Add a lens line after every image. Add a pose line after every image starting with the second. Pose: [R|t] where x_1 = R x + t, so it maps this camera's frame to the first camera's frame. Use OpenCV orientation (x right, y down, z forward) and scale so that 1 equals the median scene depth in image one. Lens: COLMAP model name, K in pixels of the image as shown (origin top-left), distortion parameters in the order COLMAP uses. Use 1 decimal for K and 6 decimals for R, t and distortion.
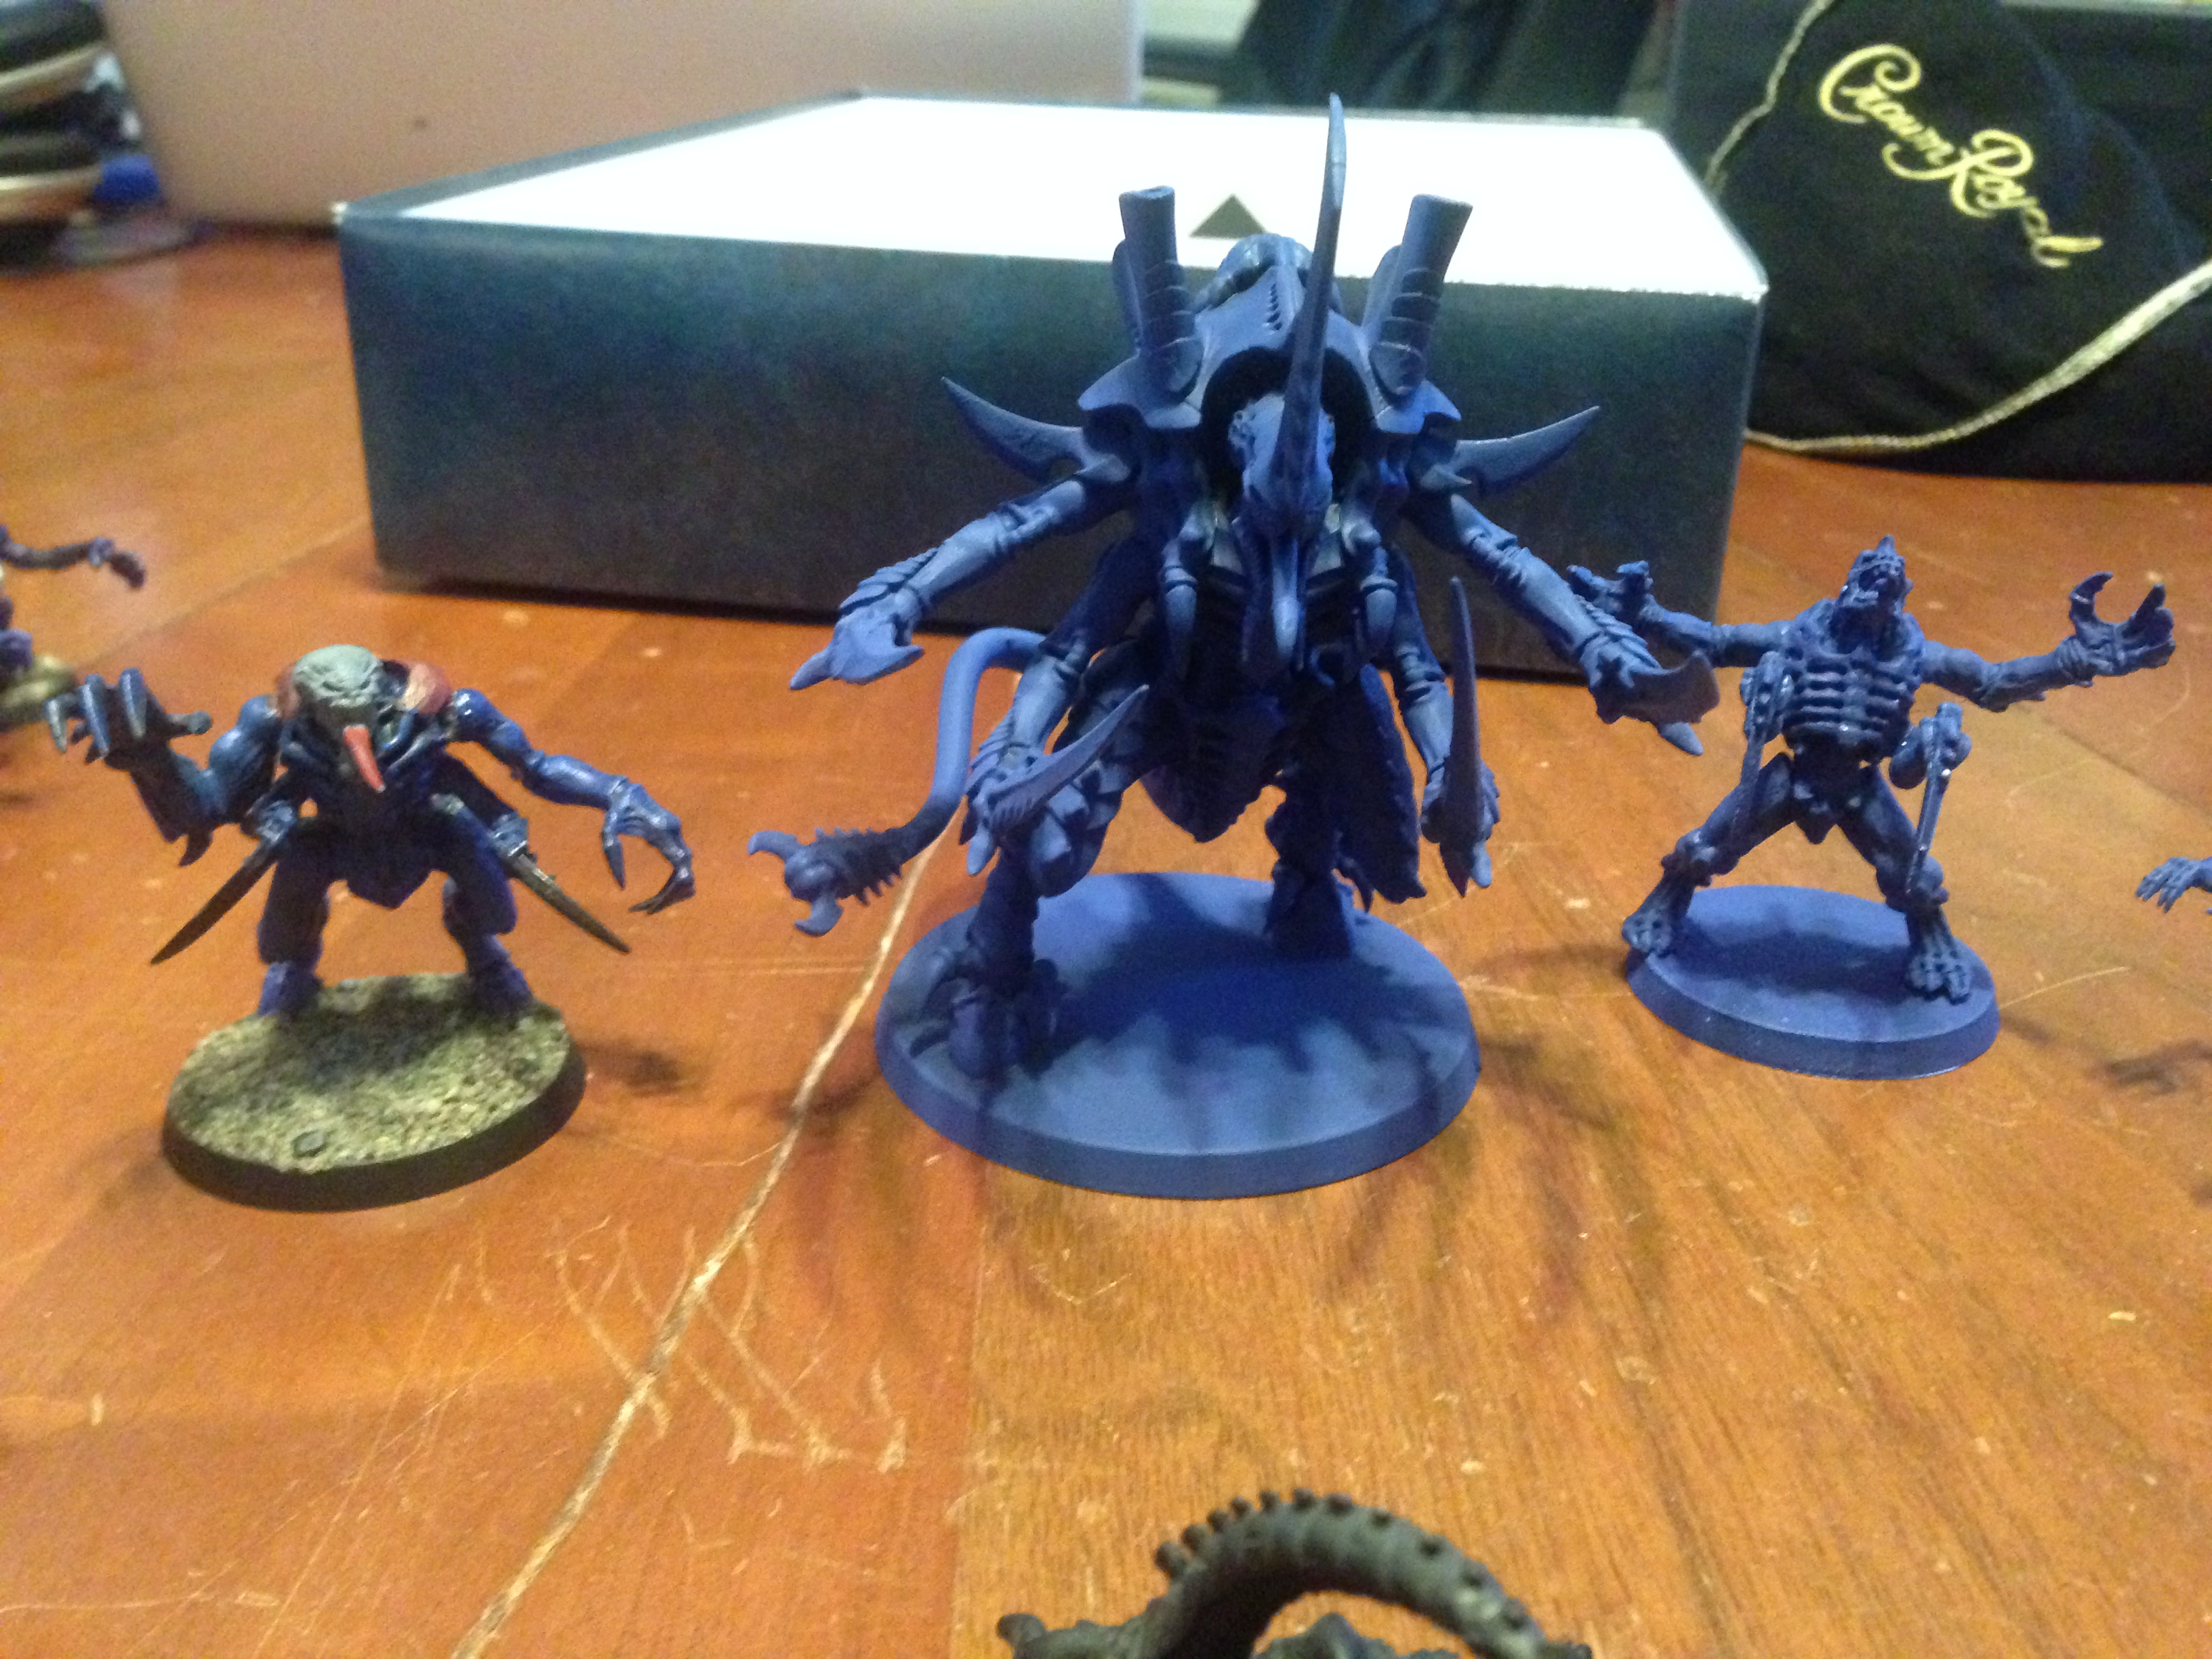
lens RADIAL K [[2065.0, 0, 1089.1], [0, 2065.0, 822.5], [0, 0, 1]] dist [0.151241, -0.269909]
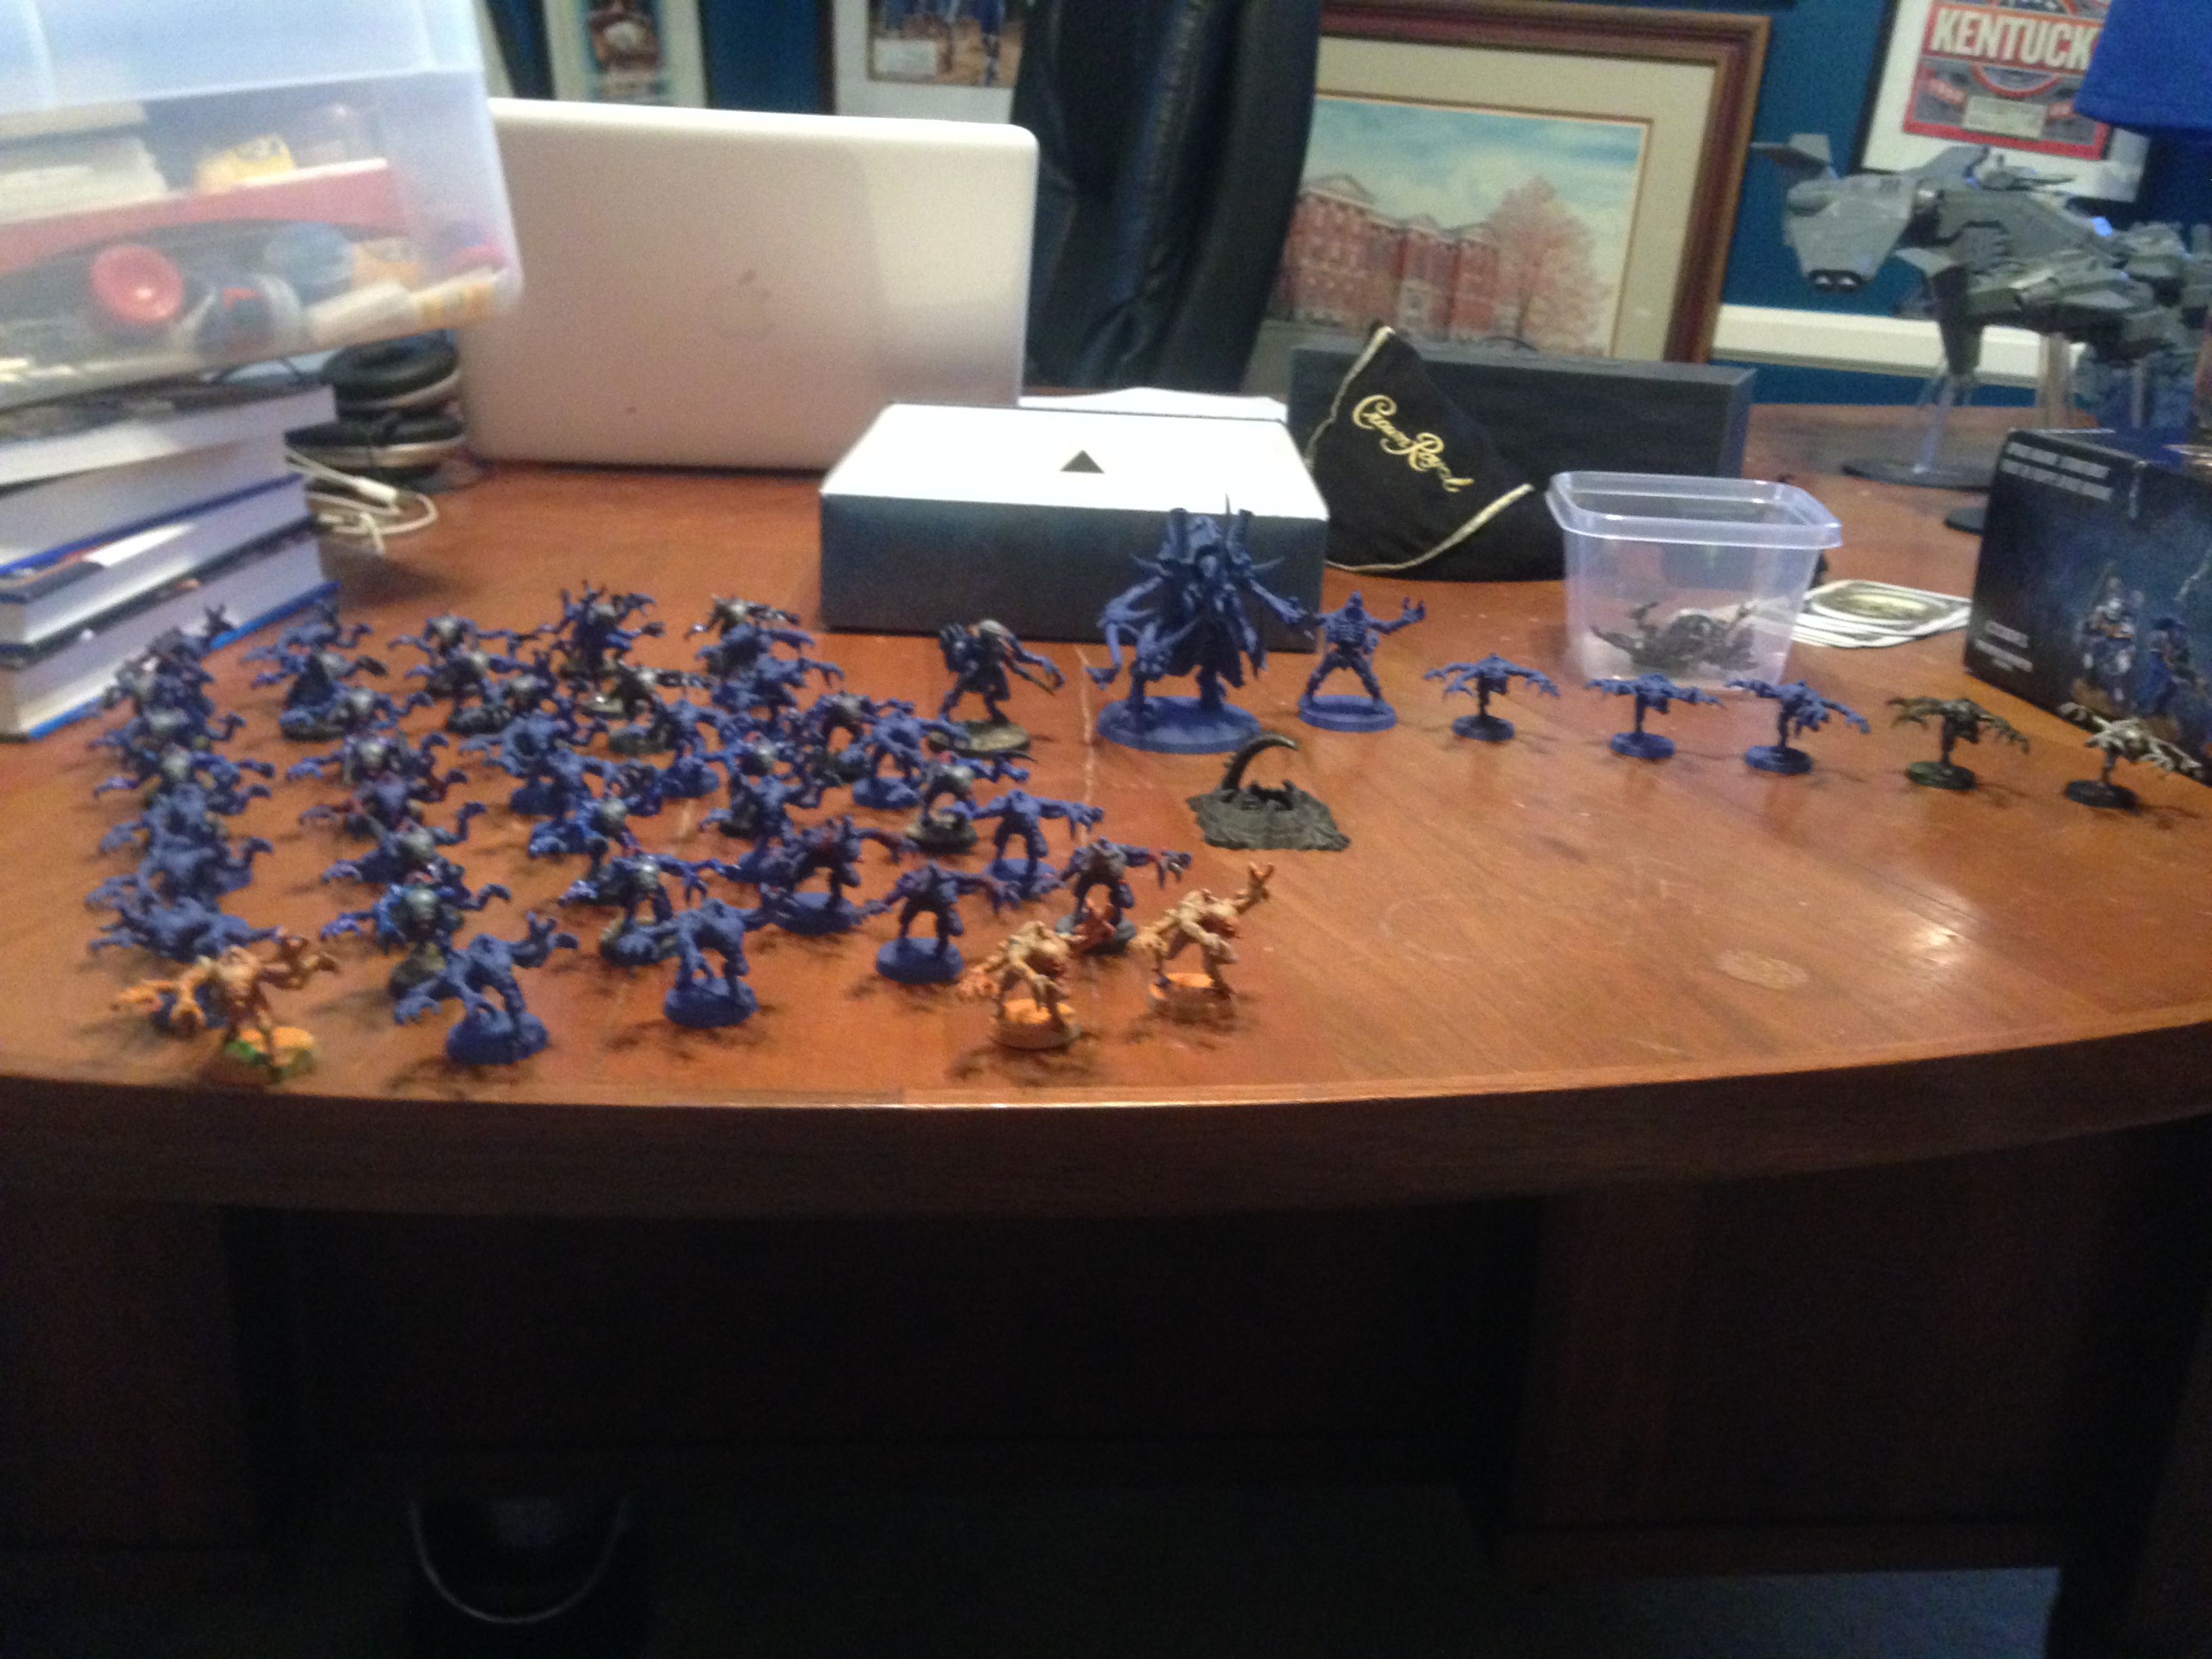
lens RADIAL K [[2065.0, 0, 1089.1], [0, 2065.0, 822.5], [0, 0, 1]] dist [0.151241, -0.269909]
pose [[0.985649, -0.038604, 0.164335, -0.622079], [0.049139, 0.996956, -0.060530, 0.414377], [-0.161498, 0.067737, 0.984546, -2.199967]]
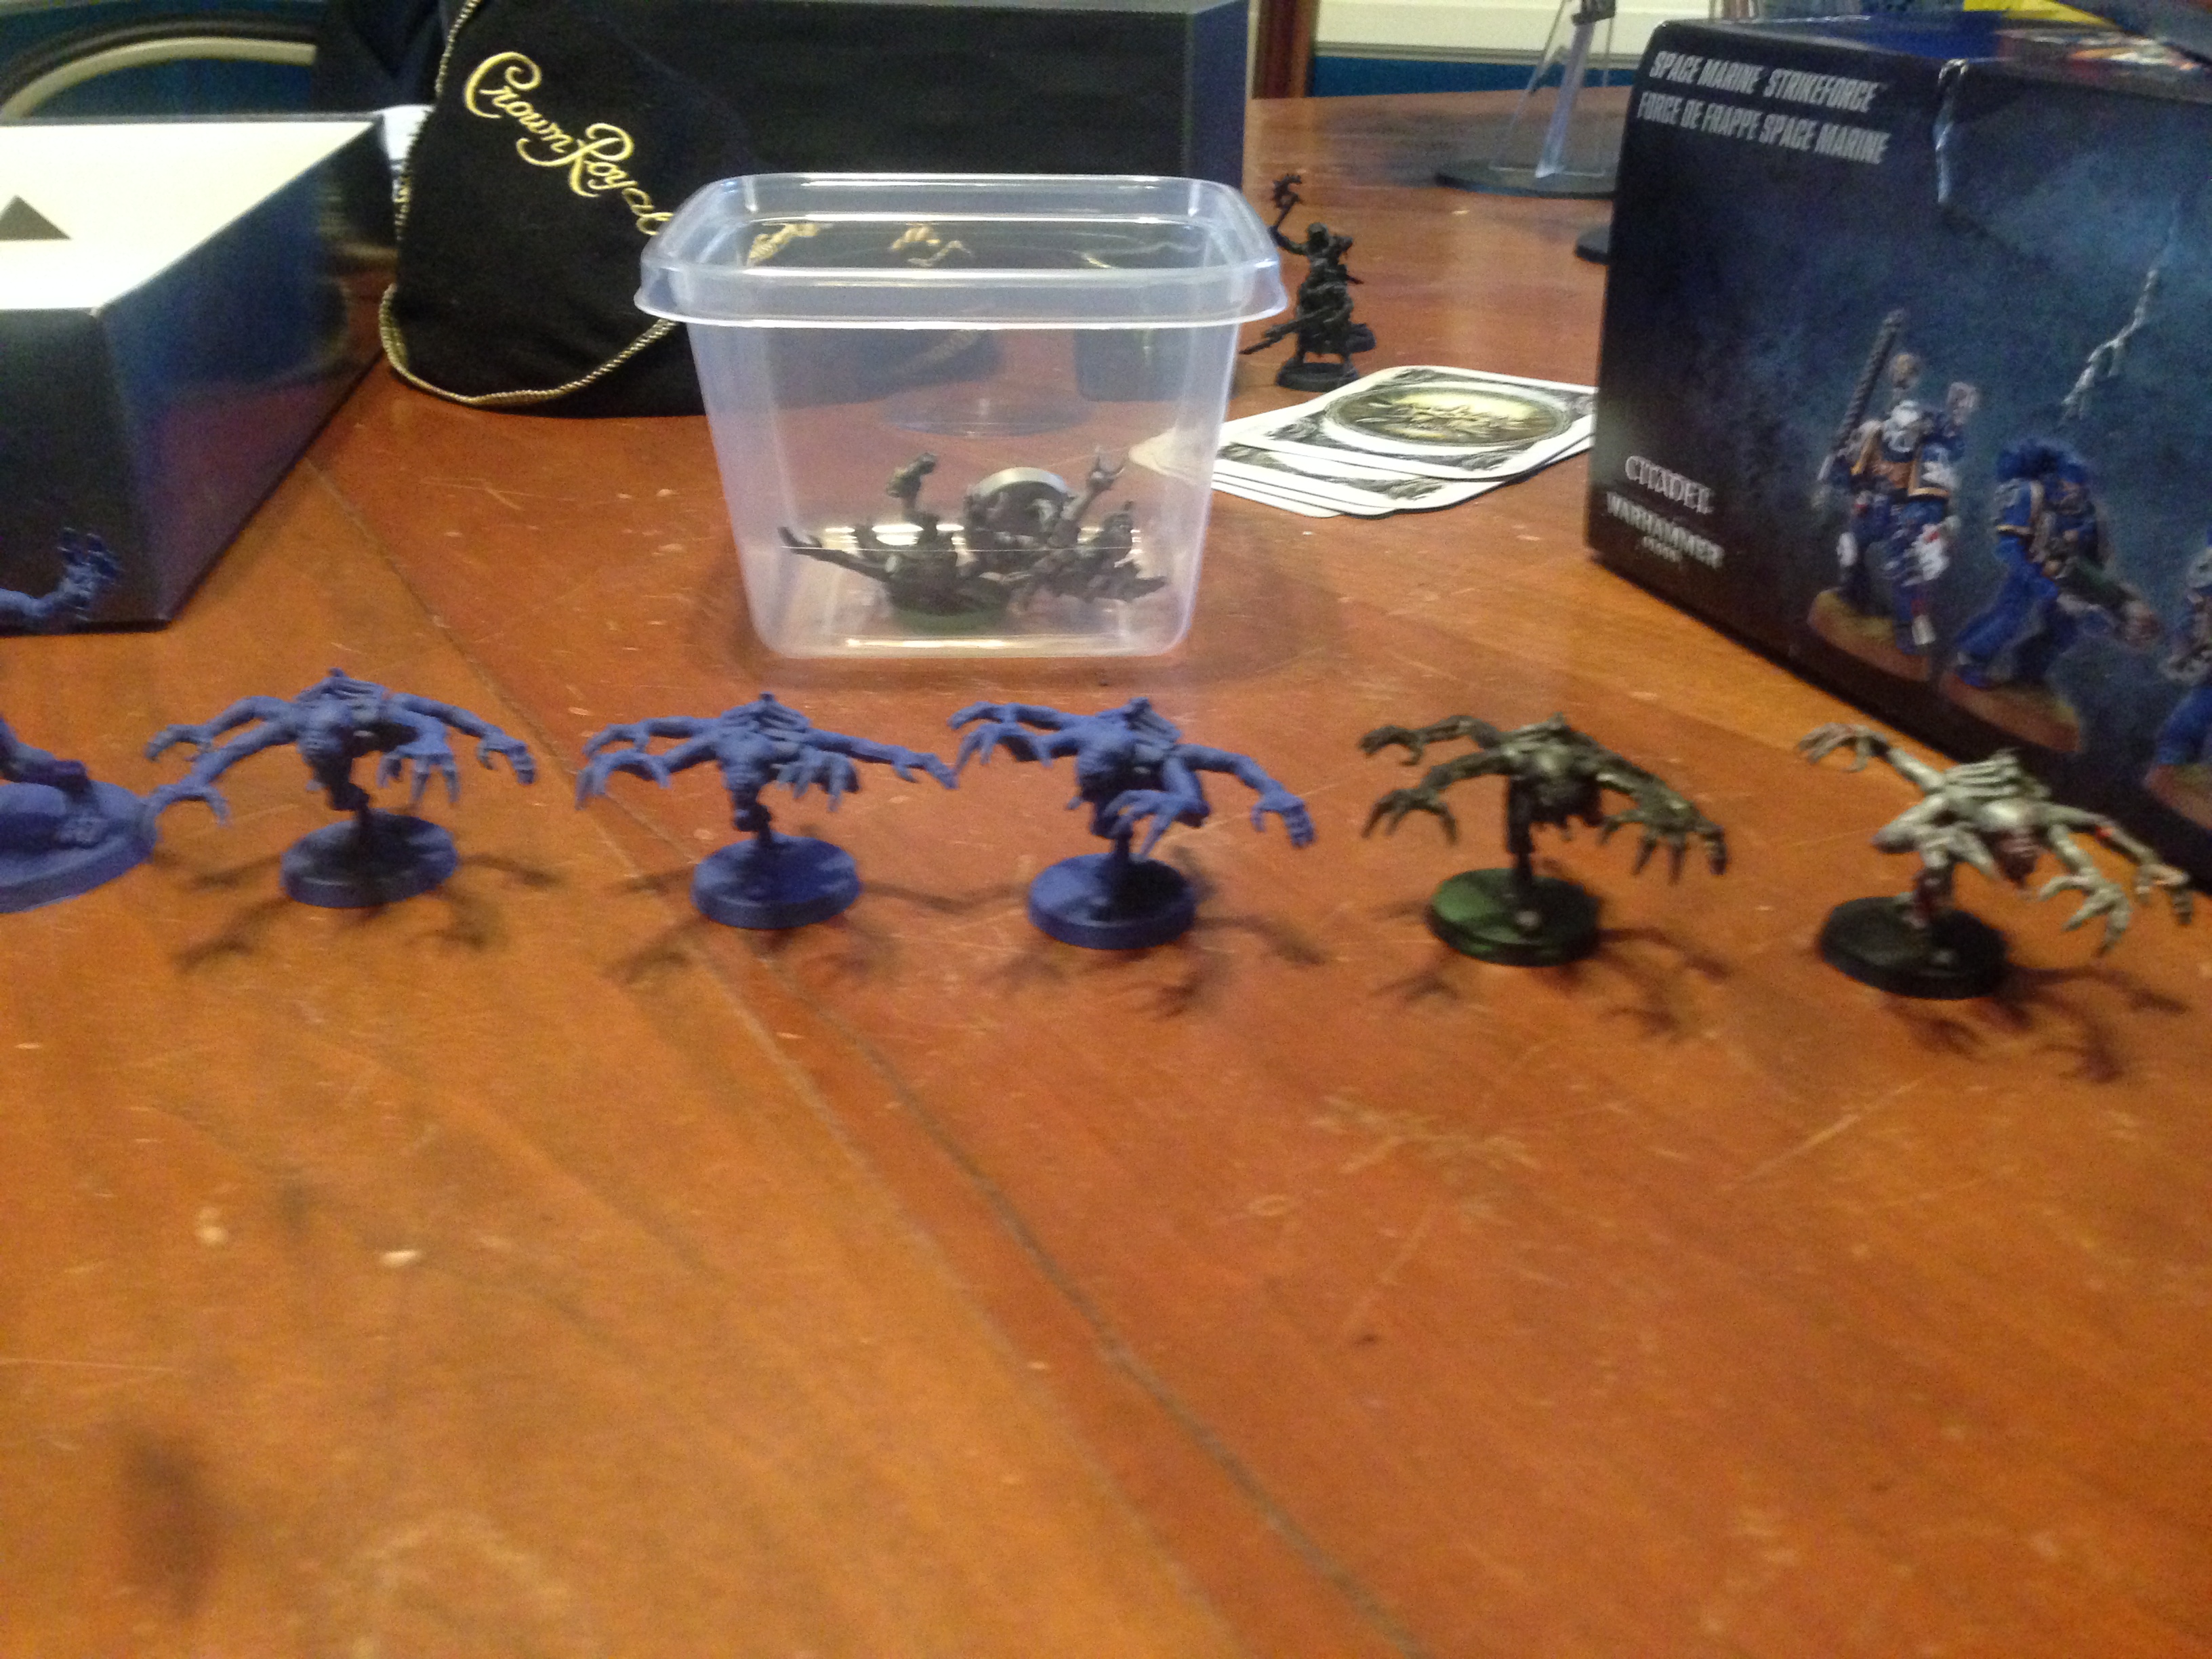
lens RADIAL K [[2065.0, 0, 1089.1], [0, 2065.0, 822.5], [0, 0, 1]] dist [0.151241, -0.269909]
pose [[0.950514, -0.144533, 0.275016, 0.576913], [0.135371, 0.989423, 0.052114, 0.075784], [-0.279639, -0.012306, 0.960026, -0.428776]]
